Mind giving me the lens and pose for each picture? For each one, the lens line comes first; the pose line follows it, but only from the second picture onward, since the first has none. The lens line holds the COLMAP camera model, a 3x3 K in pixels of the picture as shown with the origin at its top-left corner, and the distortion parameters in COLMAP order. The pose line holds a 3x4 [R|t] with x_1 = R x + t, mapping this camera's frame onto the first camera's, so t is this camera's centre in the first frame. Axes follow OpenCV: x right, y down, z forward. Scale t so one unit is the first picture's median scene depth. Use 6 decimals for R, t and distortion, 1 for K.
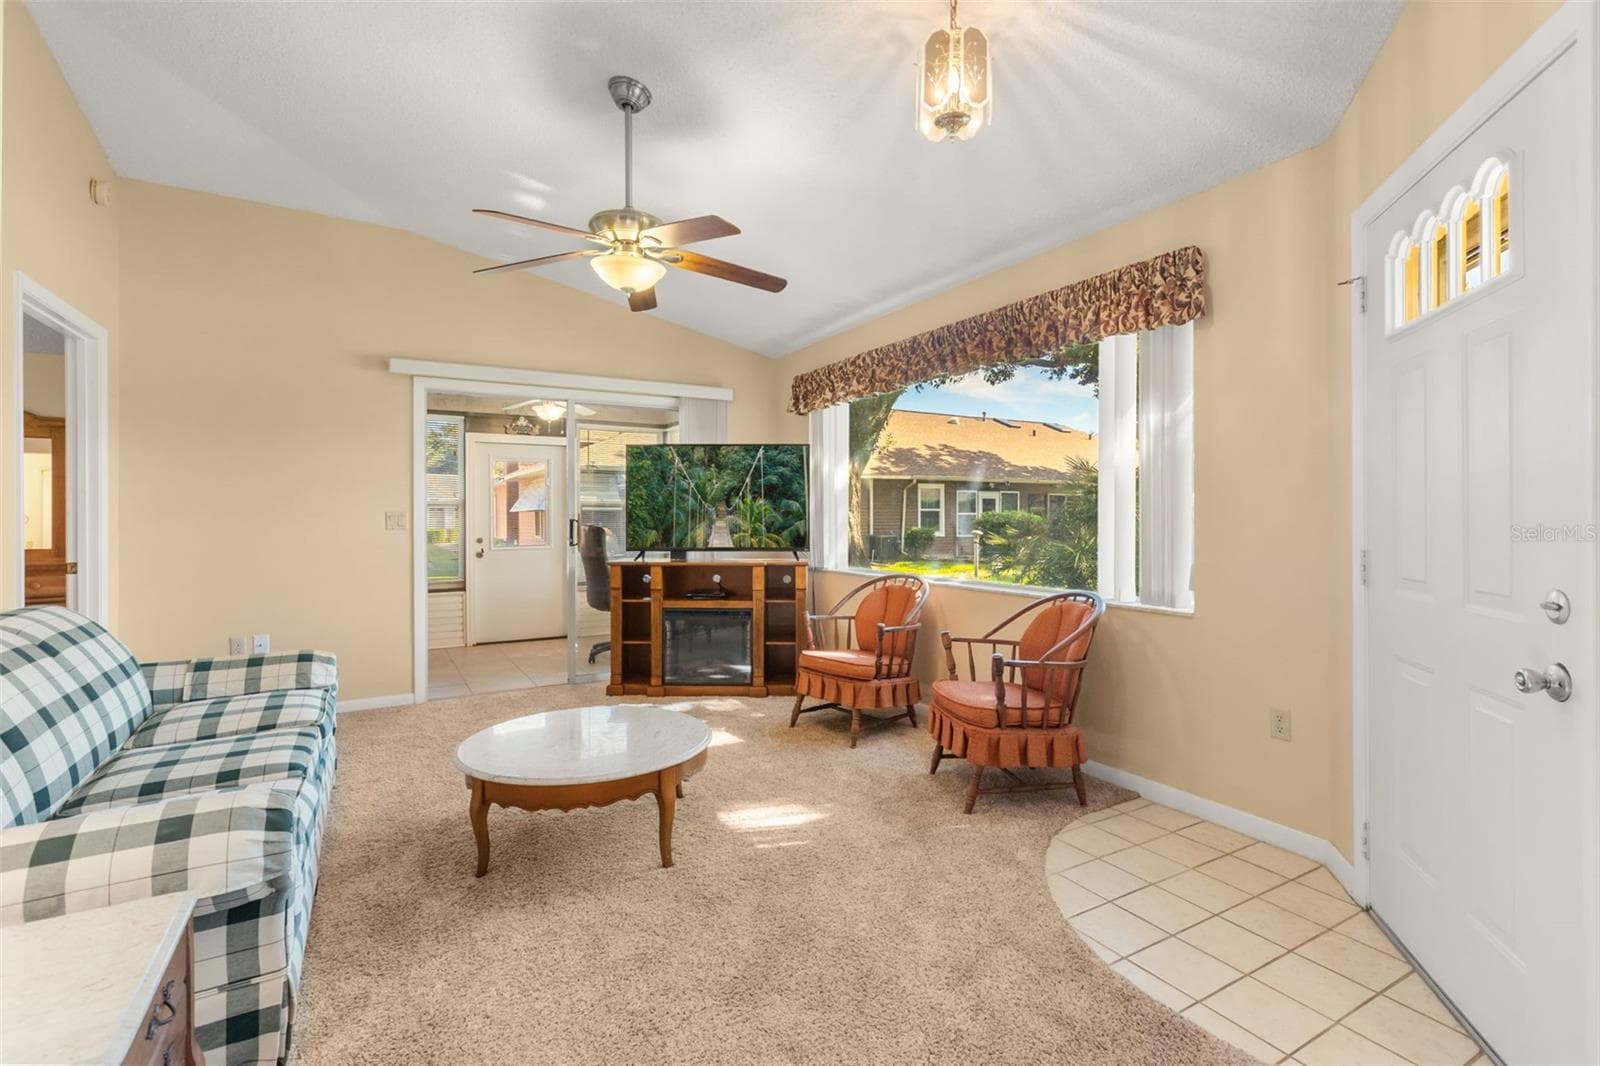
lens RADIAL K [[744.9, 0, 809.5], [0, 744.9, 515.6], [0, 0, 1]] dist [-0.001796, -0.000224]
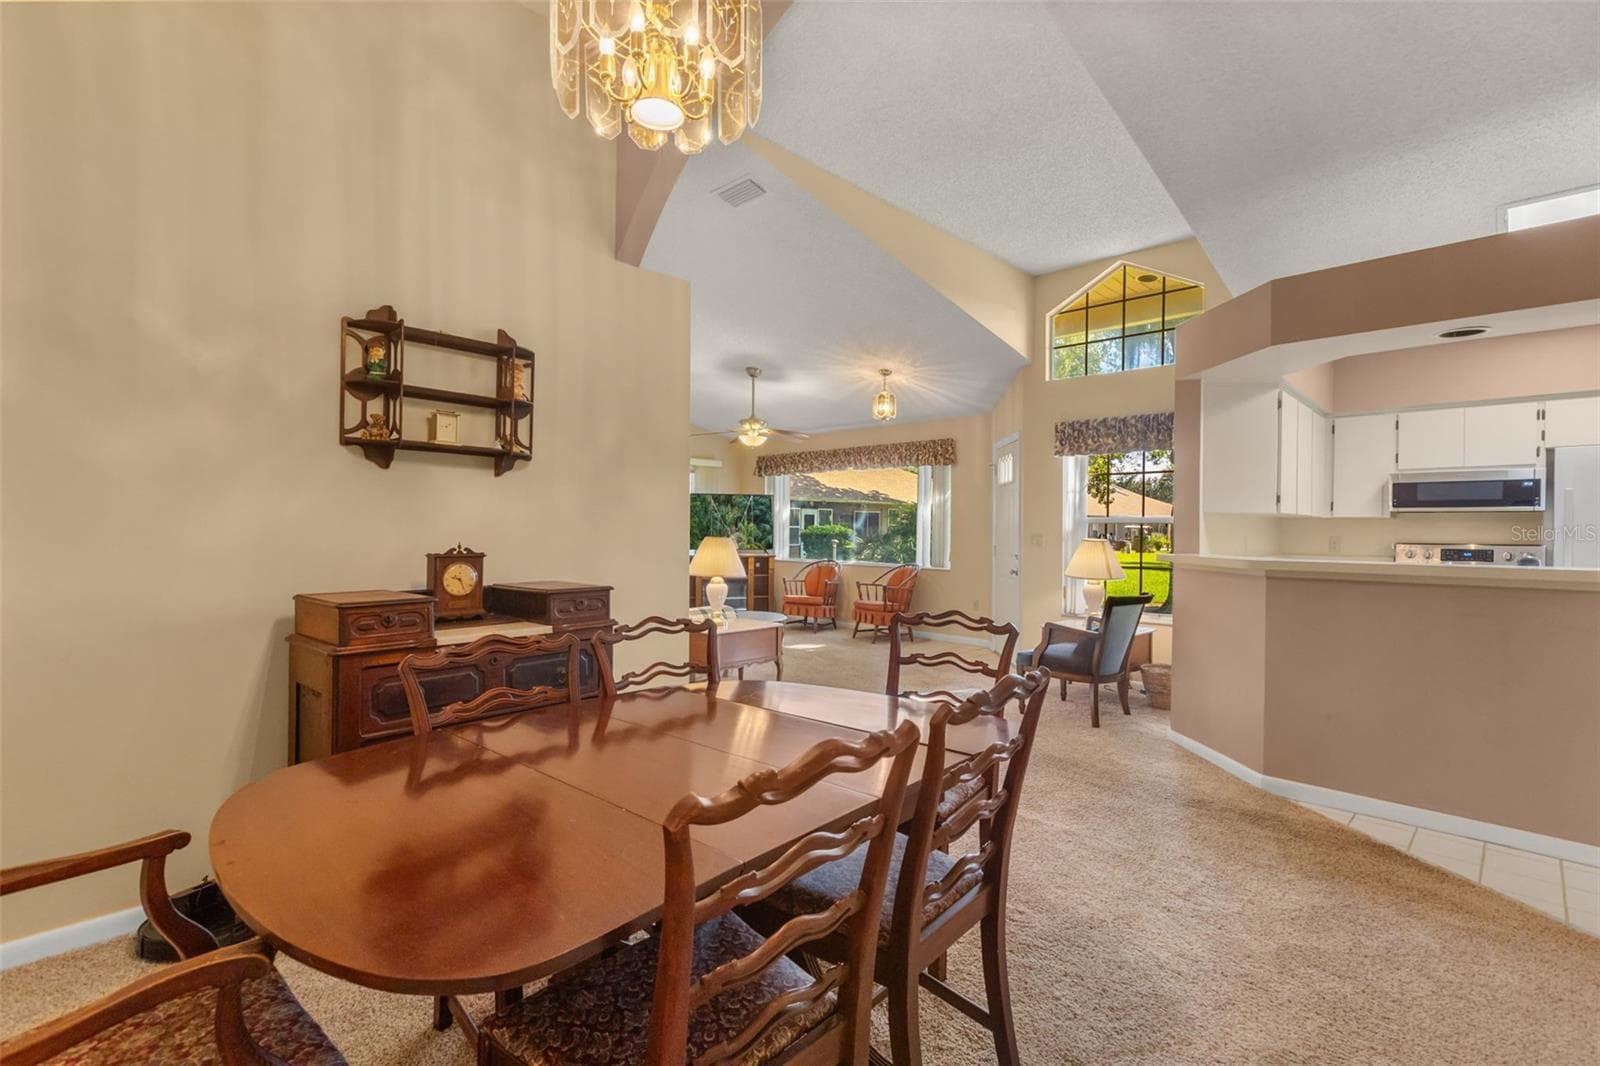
lens RADIAL K [[727.7, 0, 804.8], [0, 727.7, 536.0], [0, 0, 1]] dist [0.001114, 0.000176]
pose [[0.967548, 0.004249, 0.252653, -0.463406], [-0.007178, 0.999917, 0.010673, -0.011207], [-0.252587, -0.012140, 0.967498, -0.991979]]
